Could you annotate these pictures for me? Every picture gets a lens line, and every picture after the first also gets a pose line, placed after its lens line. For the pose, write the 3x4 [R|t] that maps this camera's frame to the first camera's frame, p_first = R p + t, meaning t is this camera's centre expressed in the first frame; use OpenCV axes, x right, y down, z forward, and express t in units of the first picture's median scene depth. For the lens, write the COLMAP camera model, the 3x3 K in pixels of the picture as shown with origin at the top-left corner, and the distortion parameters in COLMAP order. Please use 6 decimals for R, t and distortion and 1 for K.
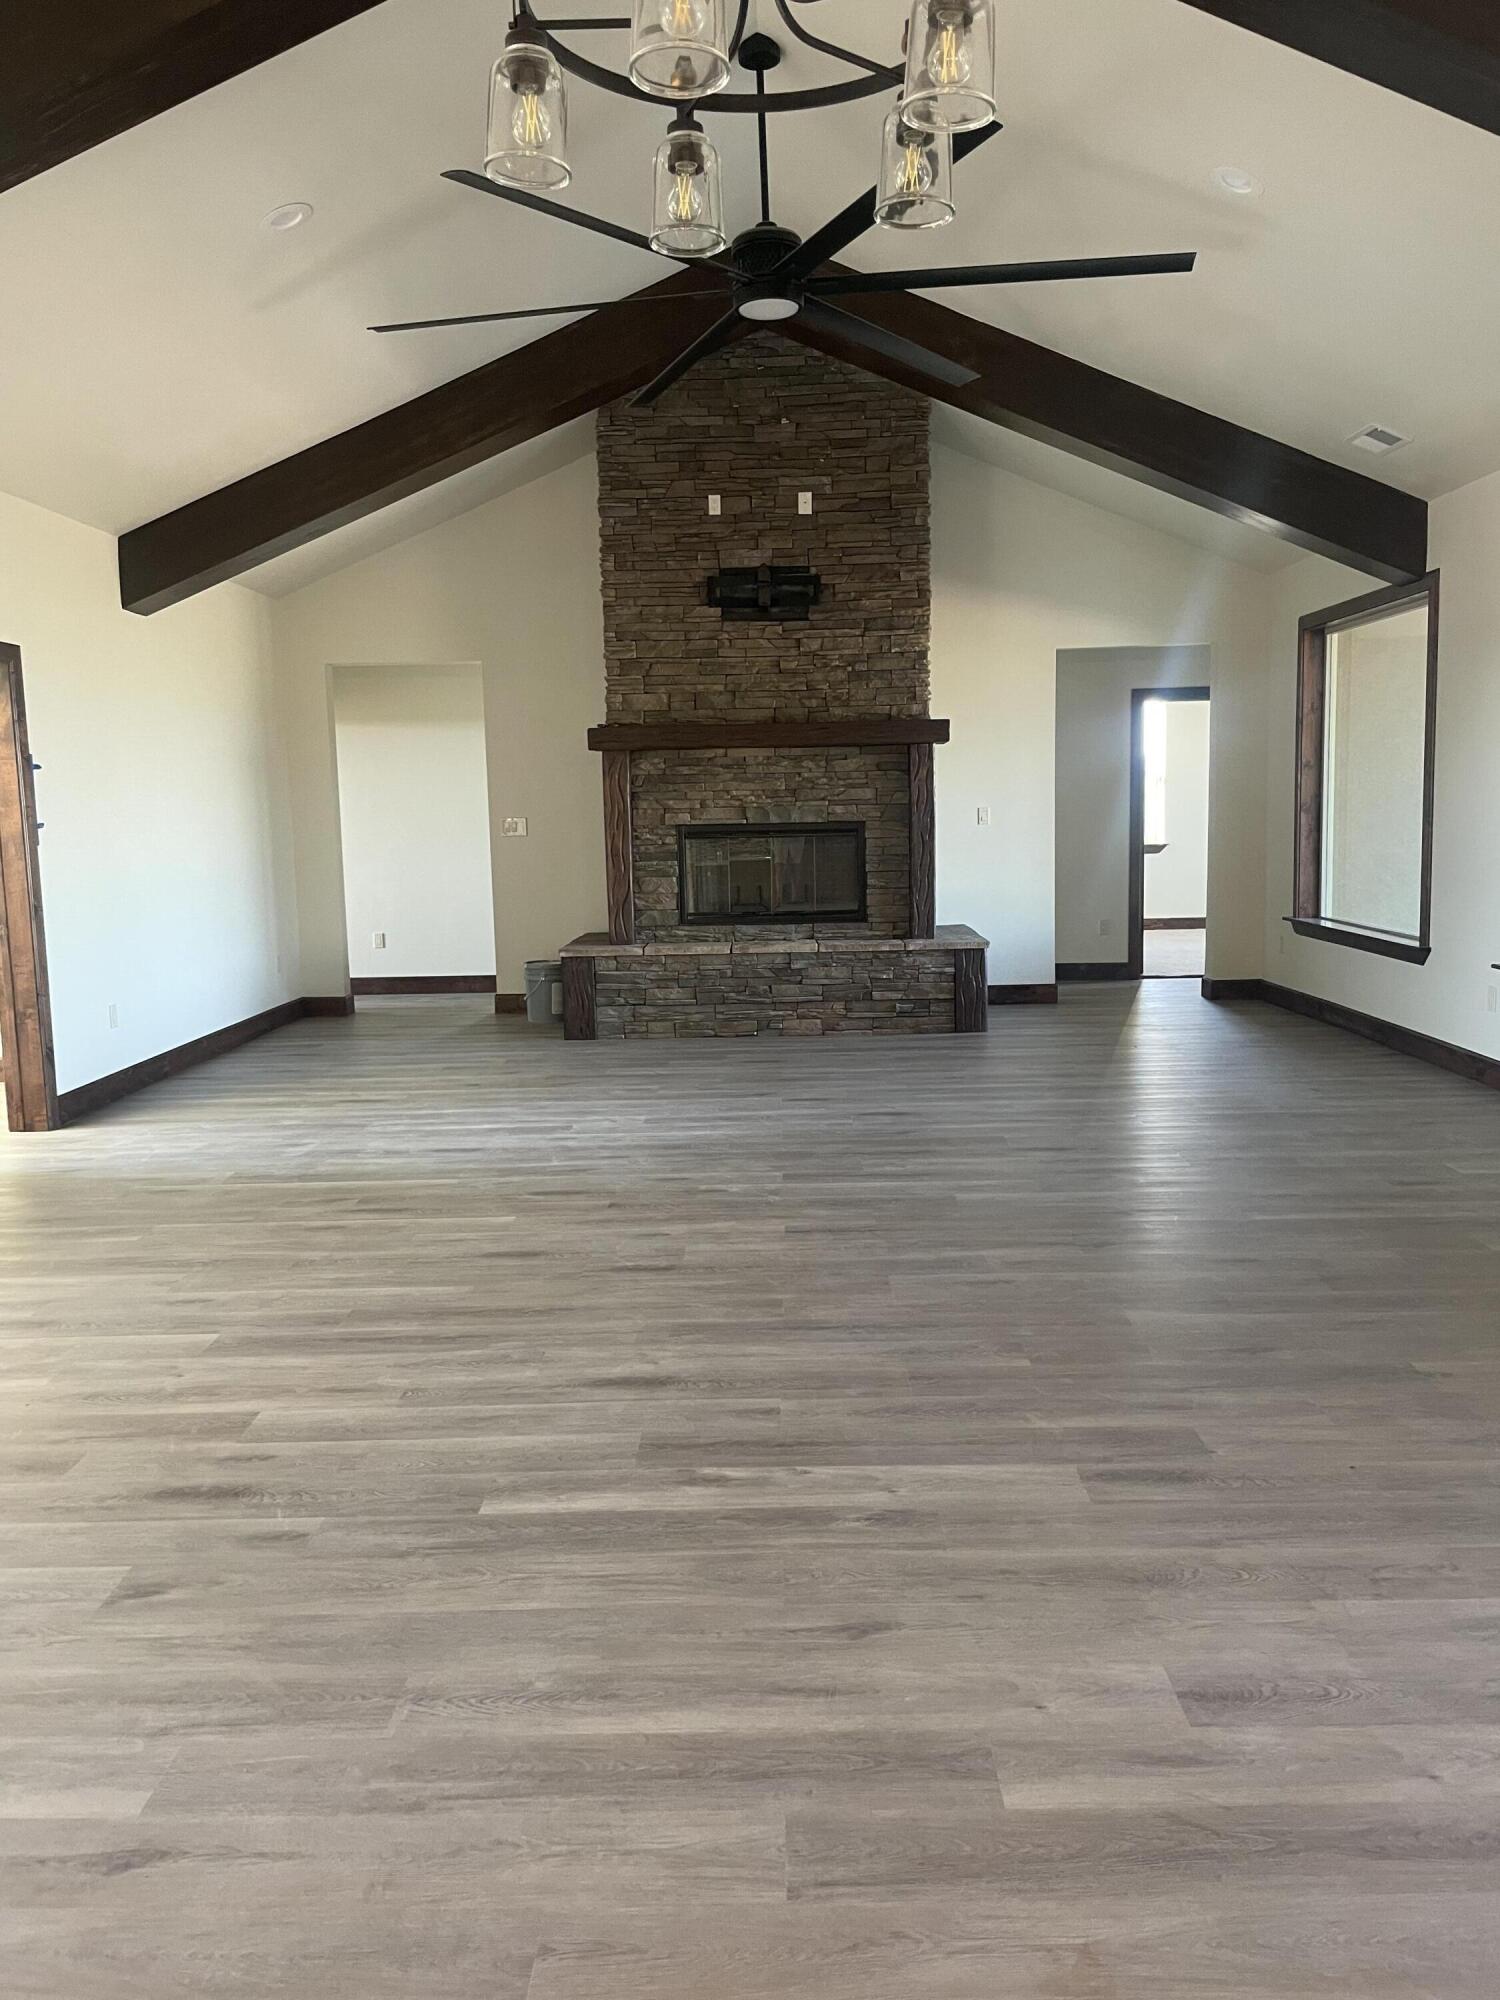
lens RADIAL K [[1528.8, 0, 749.6], [0, 1528.8, 998.9], [0, 0, 1]] dist [0.001217, -0.003540]
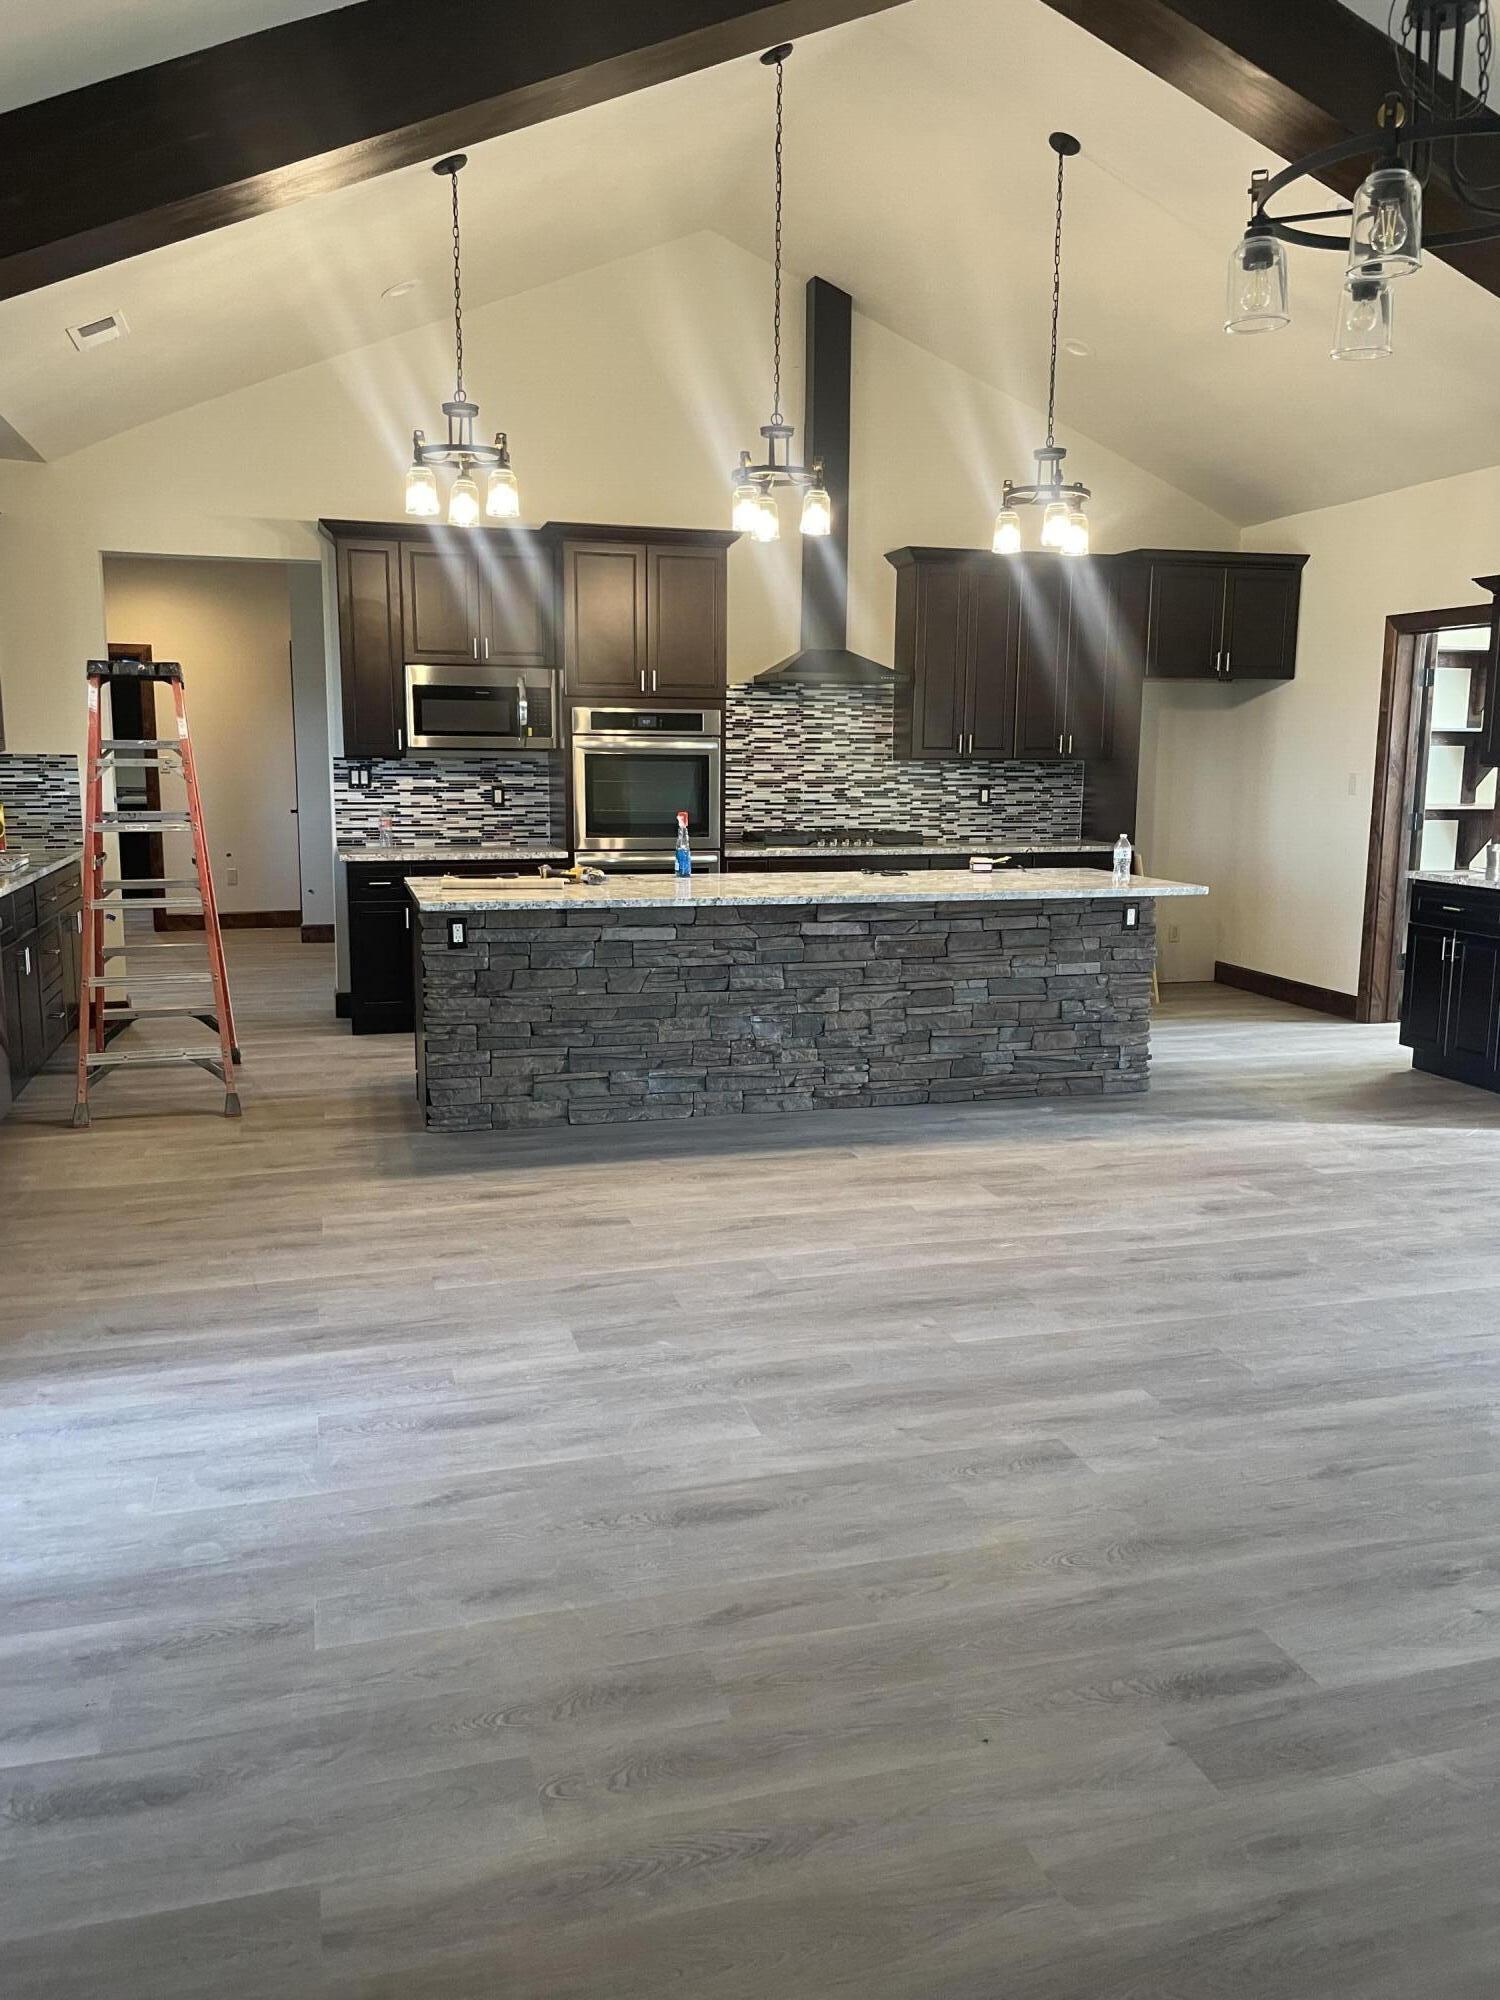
lens RADIAL K [[1528.8, 0, 750.0], [0, 1528.8, 1000.1], [0, 0, 1]] dist [0.001217, -0.003540]
pose [[-0.958255, 0.073757, -0.276238, 0.765489], [-0.009689, 0.957221, 0.289195, -0.269086], [0.285751, 0.279799, -0.916547, 1.740245]]
